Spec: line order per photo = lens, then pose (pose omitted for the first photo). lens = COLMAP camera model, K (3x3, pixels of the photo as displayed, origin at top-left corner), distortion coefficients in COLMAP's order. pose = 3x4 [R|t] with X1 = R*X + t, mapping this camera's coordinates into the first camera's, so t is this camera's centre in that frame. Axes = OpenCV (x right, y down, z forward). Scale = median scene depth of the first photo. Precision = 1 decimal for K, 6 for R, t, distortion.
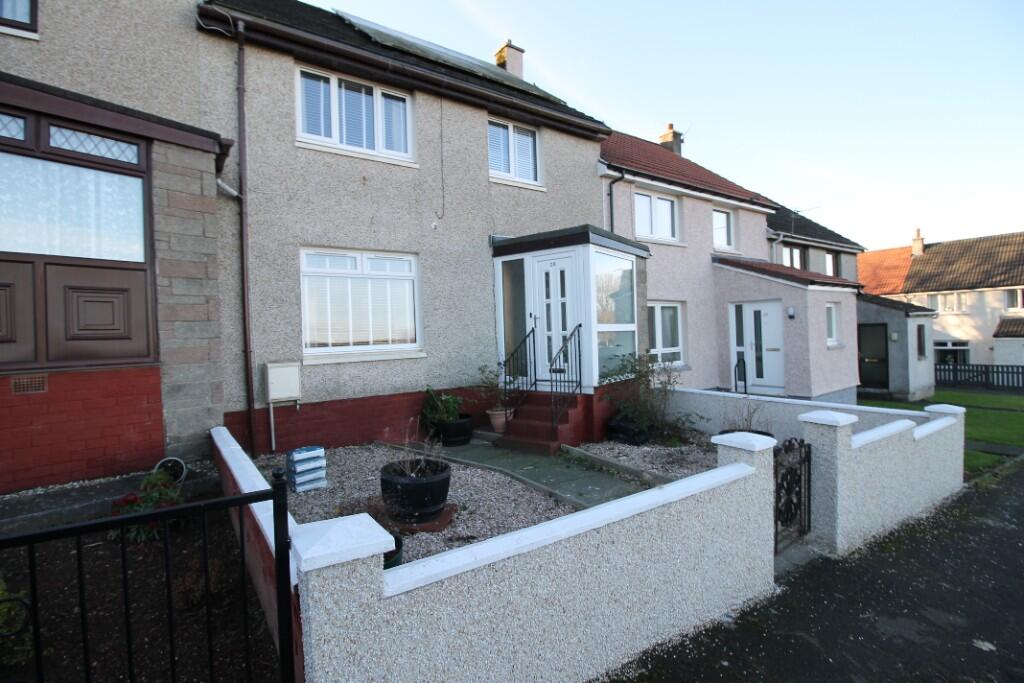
lens RADIAL K [[475.8, 0, 512.0], [0, 475.8, 341.5], [0, 0, 1]] dist [-0.000882, -0.013336]
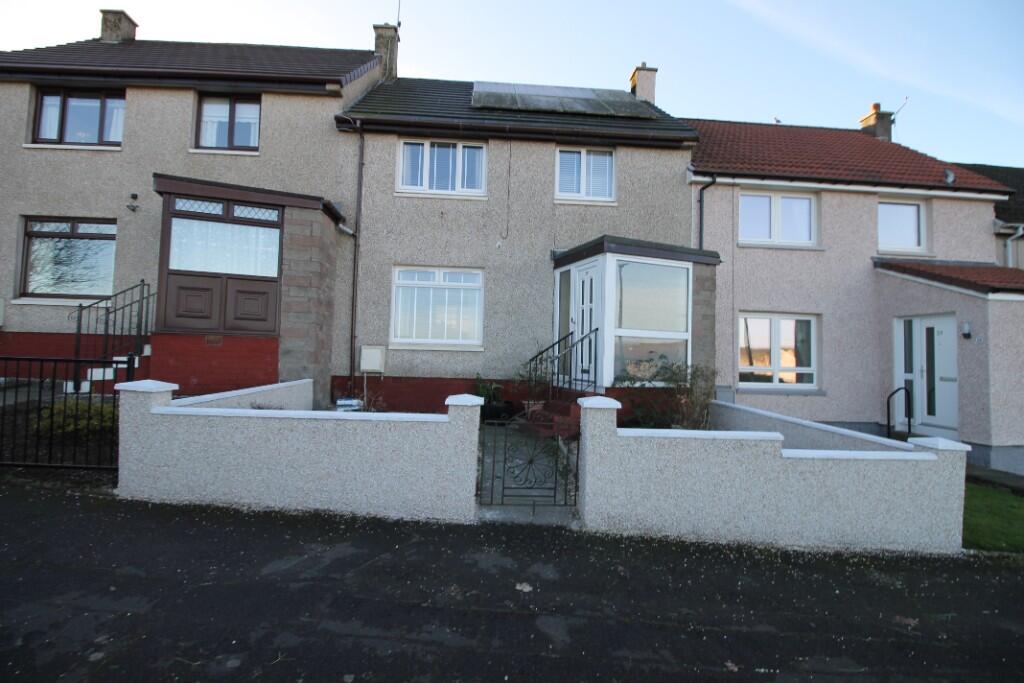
lens RADIAL K [[475.8, 0, 512.0], [0, 475.8, 341.5], [0, 0, 1]] dist [-0.000882, -0.013336]
pose [[0.850356, 0.044207, -0.524348, 0.526560], [-0.065530, 0.997604, -0.022167, 0.029586], [0.522112, 0.053211, 0.851215, -0.009549]]
